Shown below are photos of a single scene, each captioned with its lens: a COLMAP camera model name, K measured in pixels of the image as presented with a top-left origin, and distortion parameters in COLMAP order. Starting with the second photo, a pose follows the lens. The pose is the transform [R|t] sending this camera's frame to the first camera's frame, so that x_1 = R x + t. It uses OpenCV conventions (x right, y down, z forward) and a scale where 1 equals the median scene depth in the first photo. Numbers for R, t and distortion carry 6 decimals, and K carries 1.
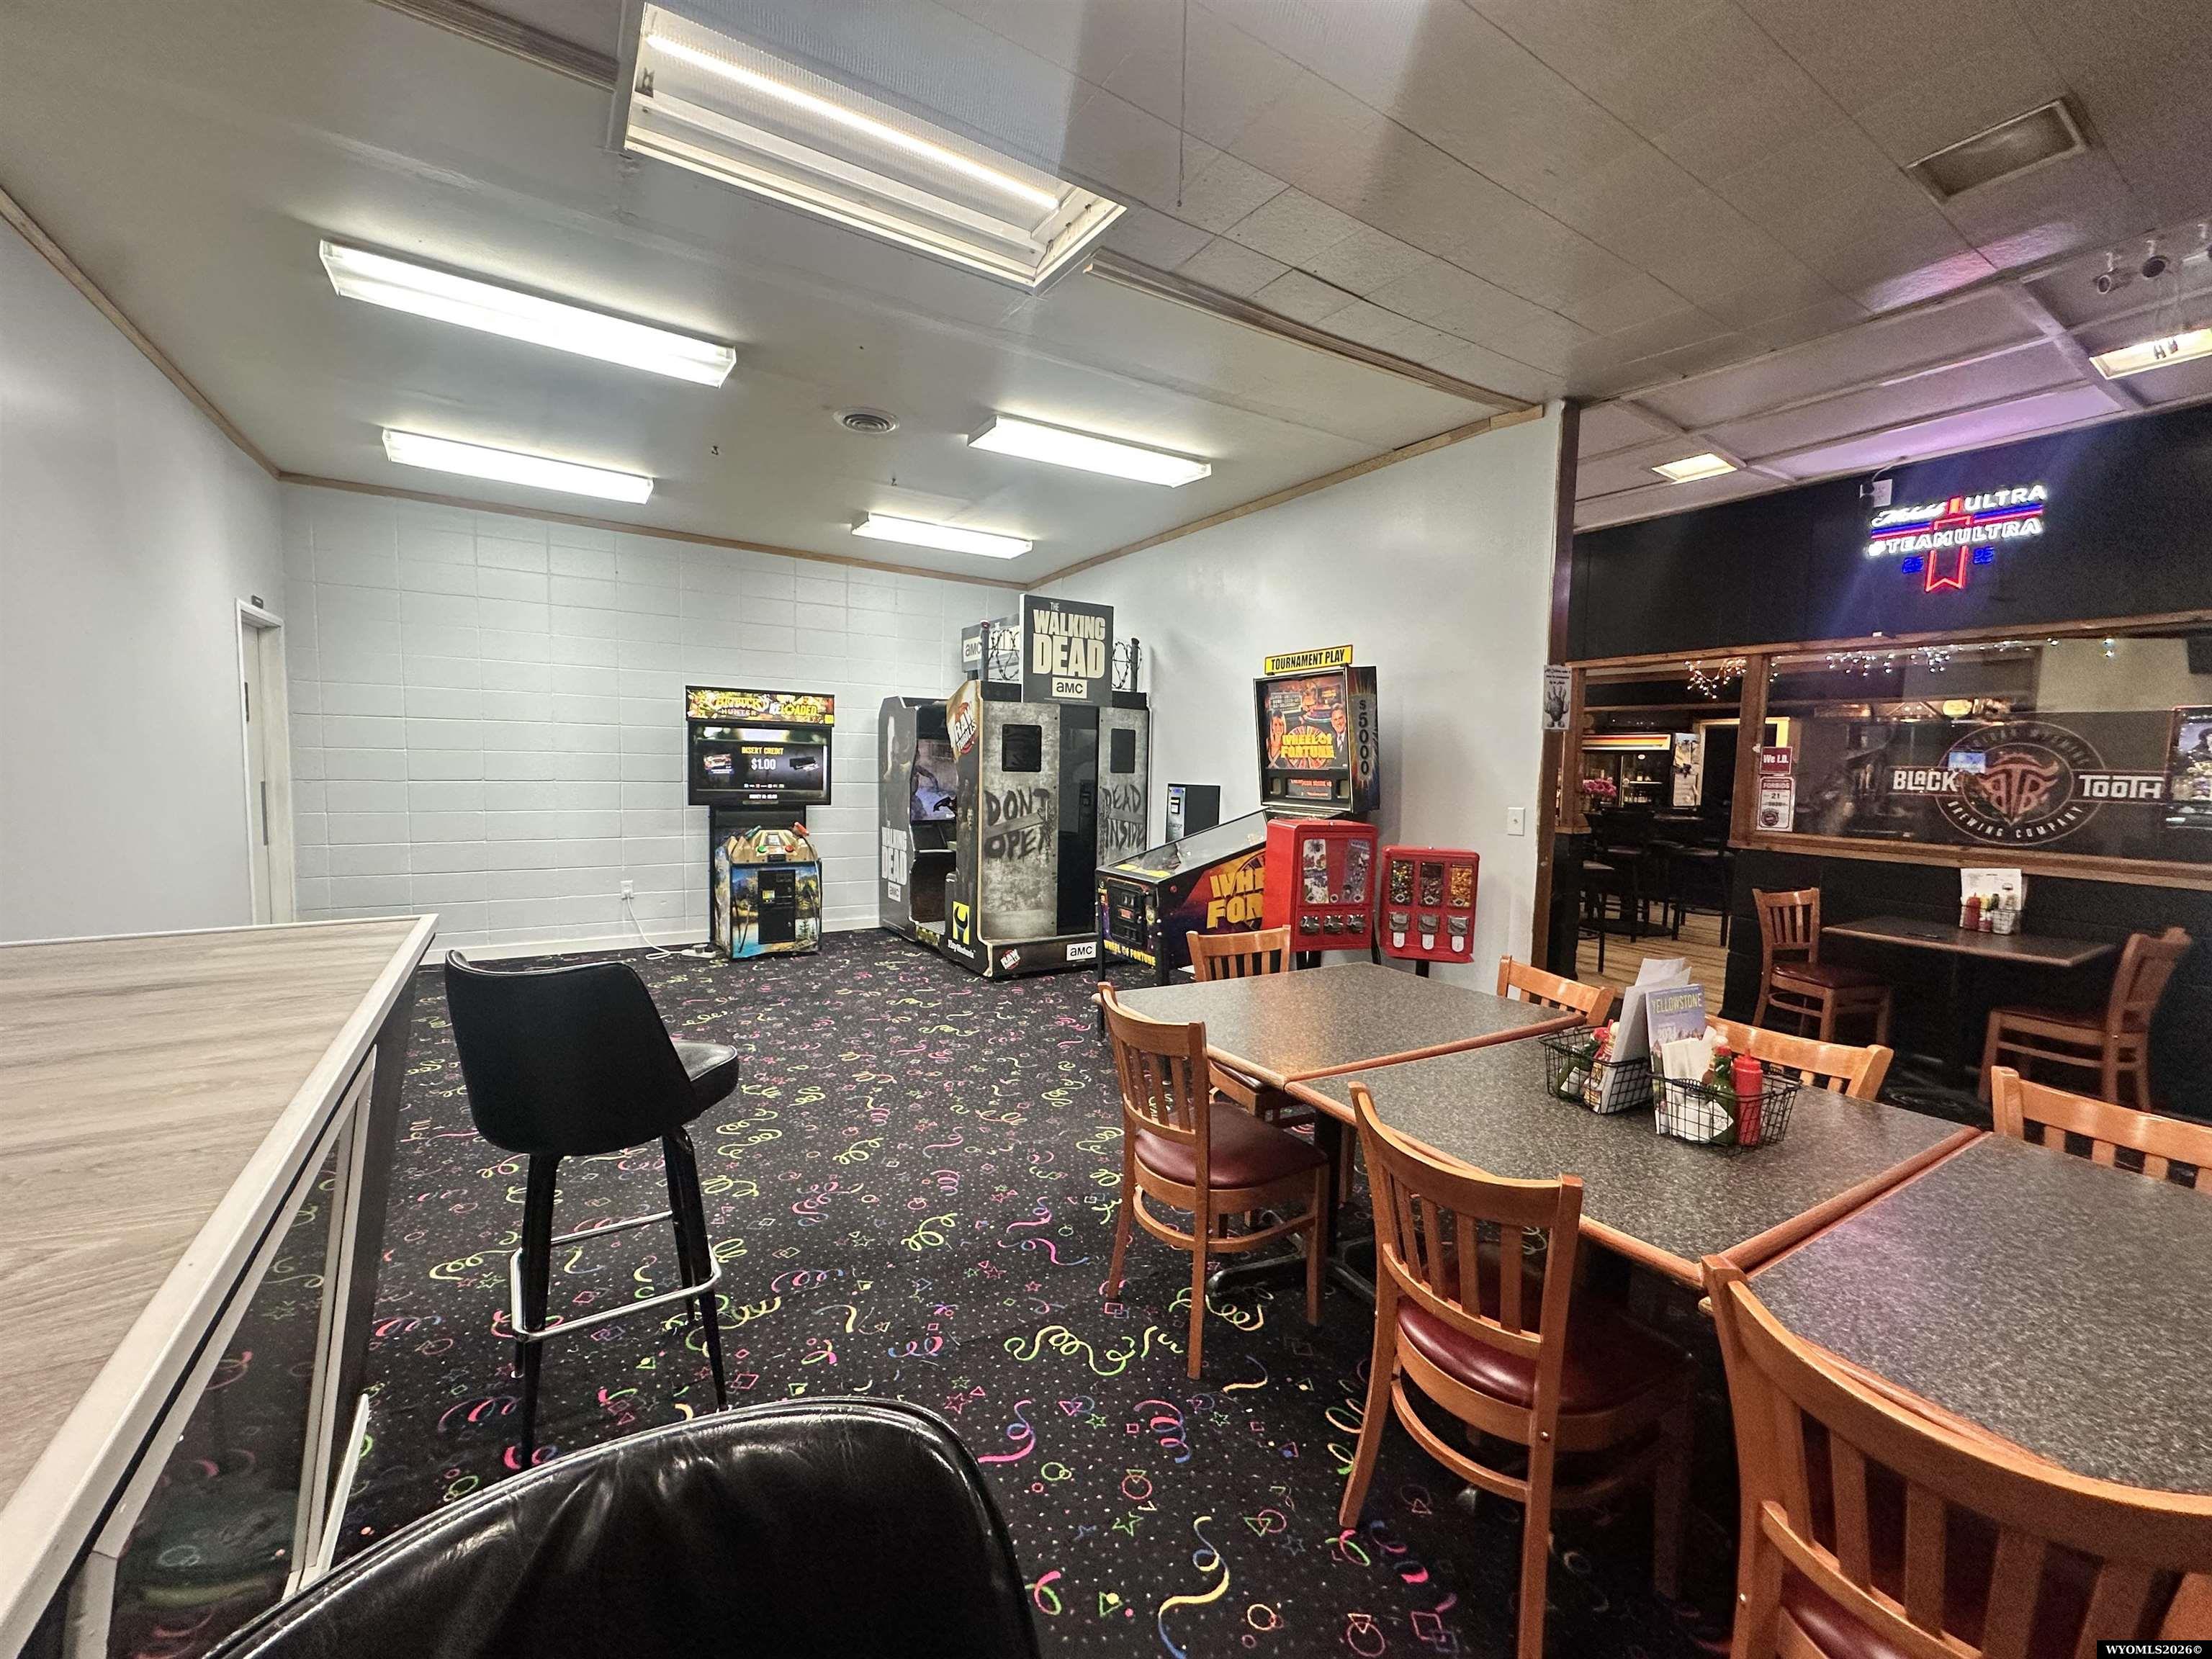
lens RADIAL K [[885.0, 0, 1105.1], [0, 885.0, 830.9], [0, 0, 1]] dist [-0.001525, -0.000040]
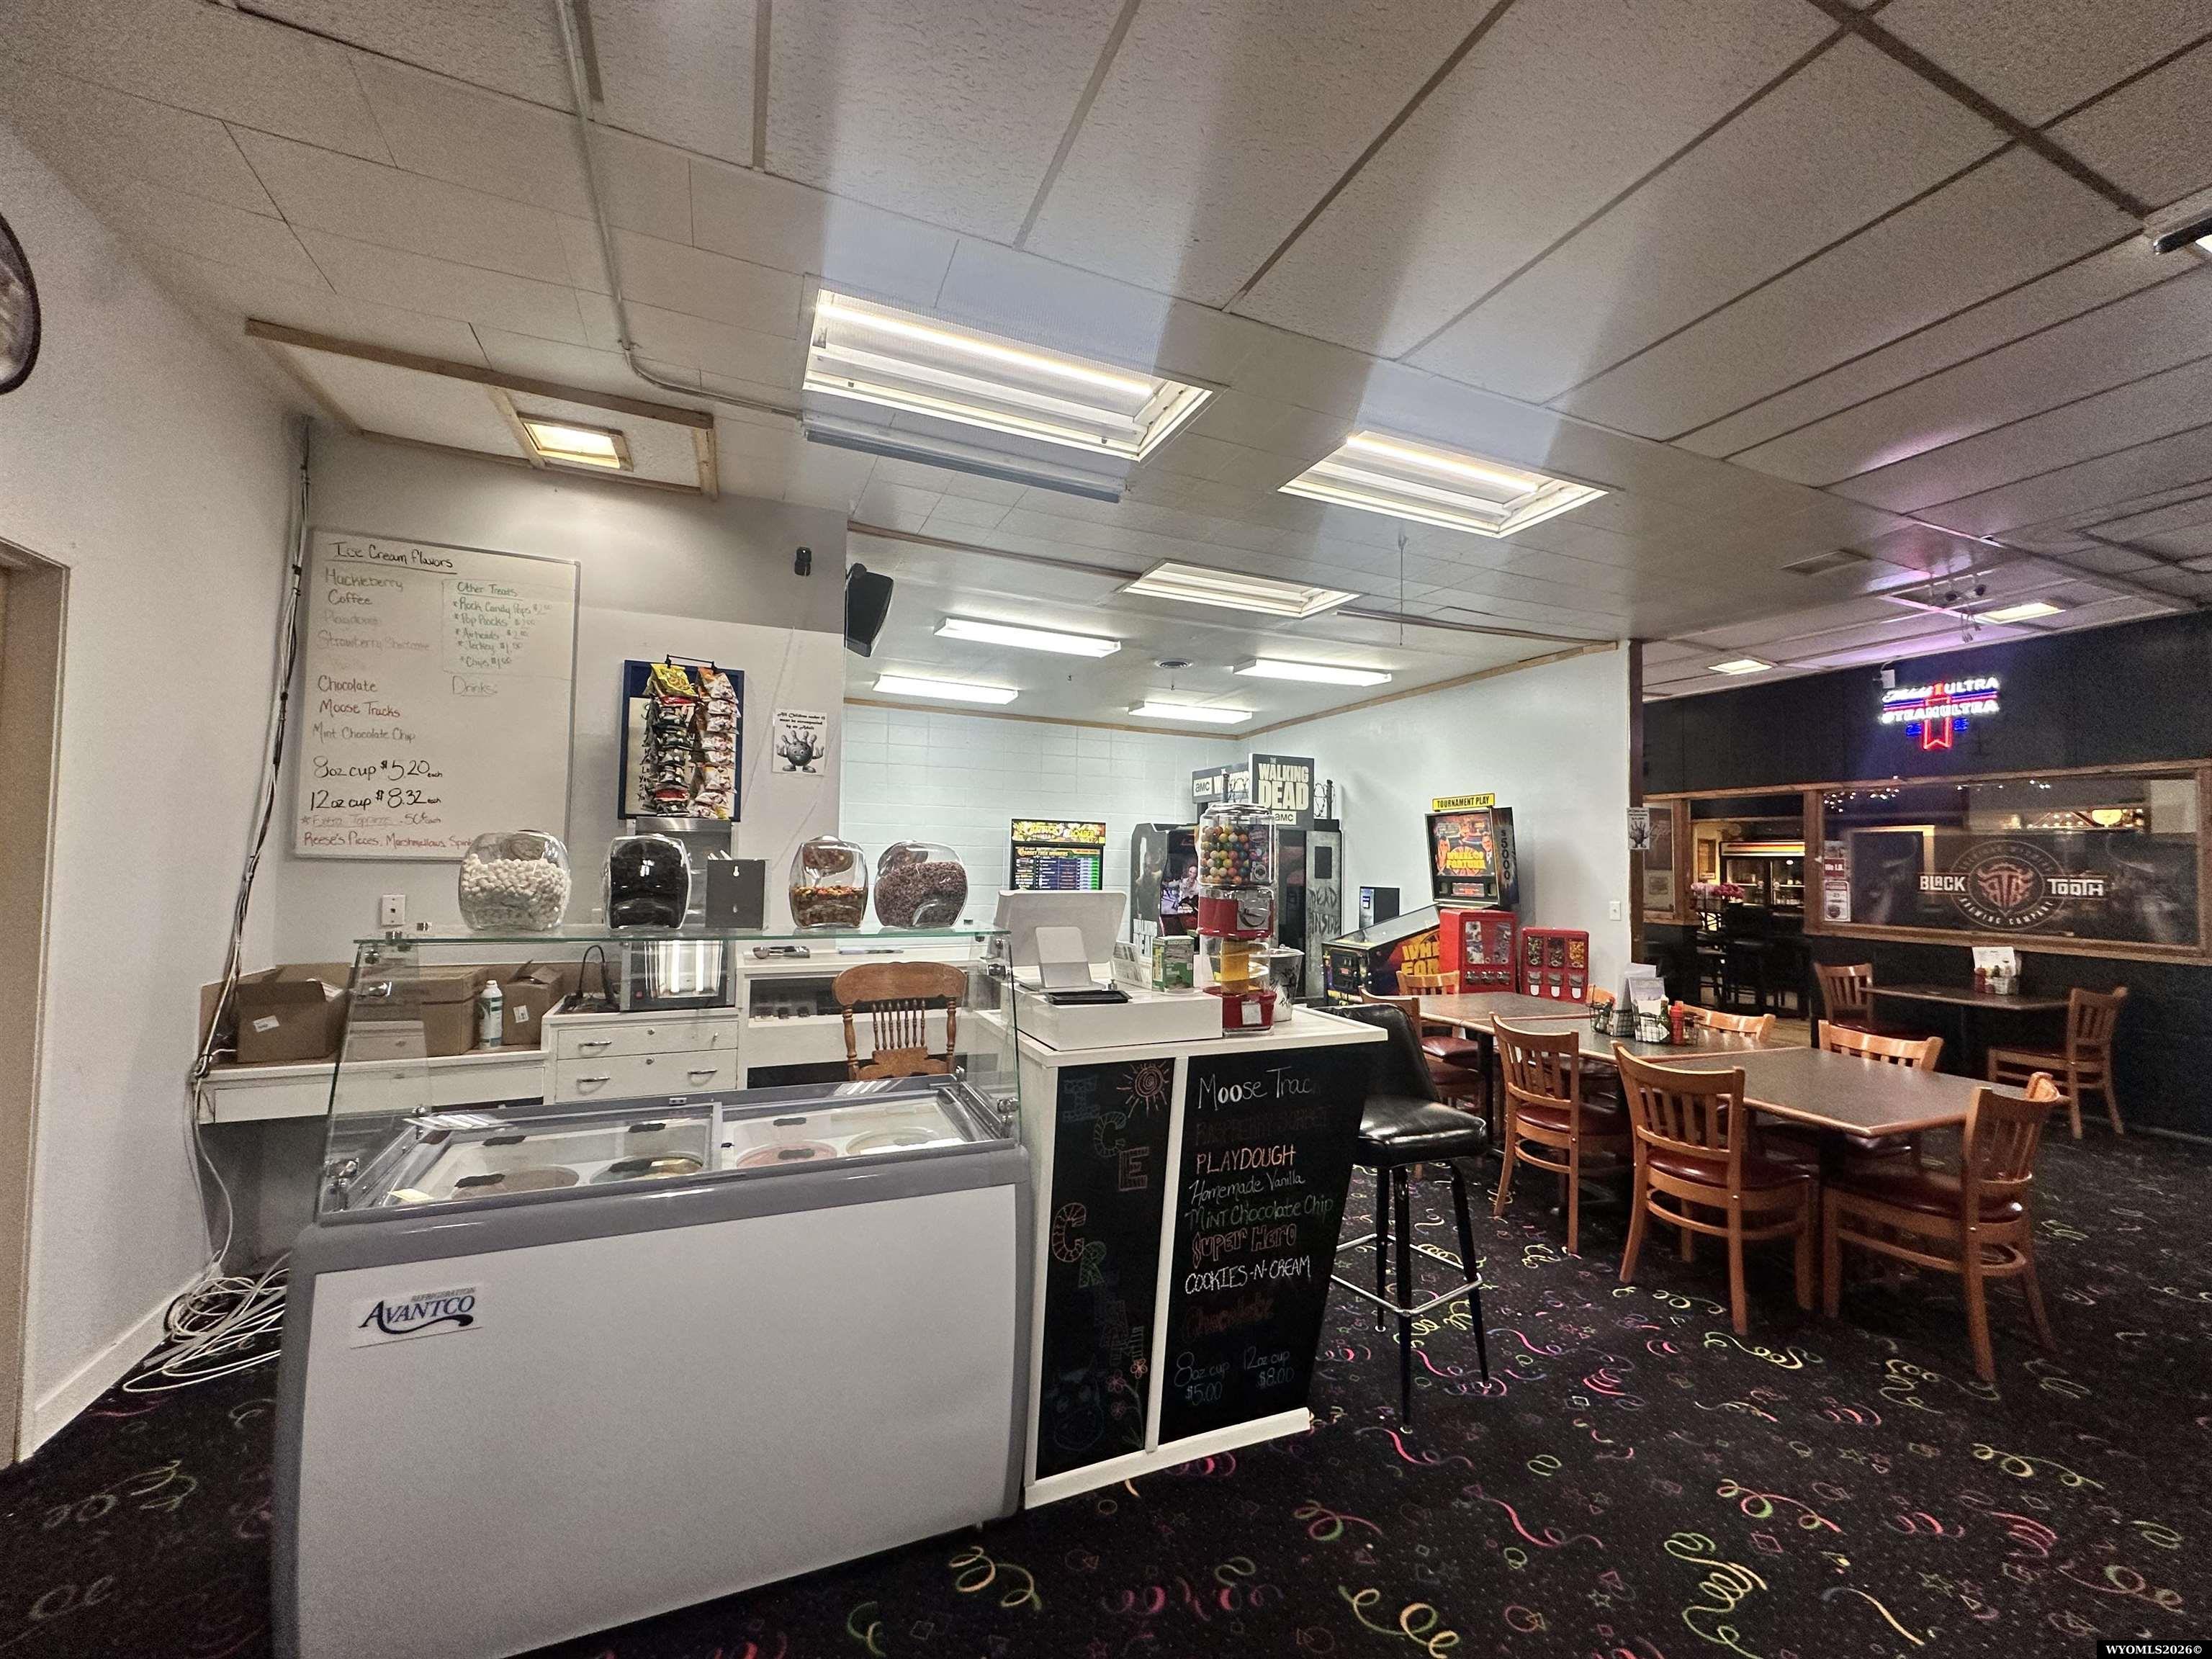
lens RADIAL K [[885.0, 0, 1105.1], [0, 885.0, 830.9], [0, 0, 1]] dist [-0.001525, -0.000040]
pose [[0.986814, -0.010695, -0.161505, -0.120462], [-0.008384, 0.993098, -0.116987, 0.031695], [0.161642, 0.116798, 0.979913, -0.525804]]
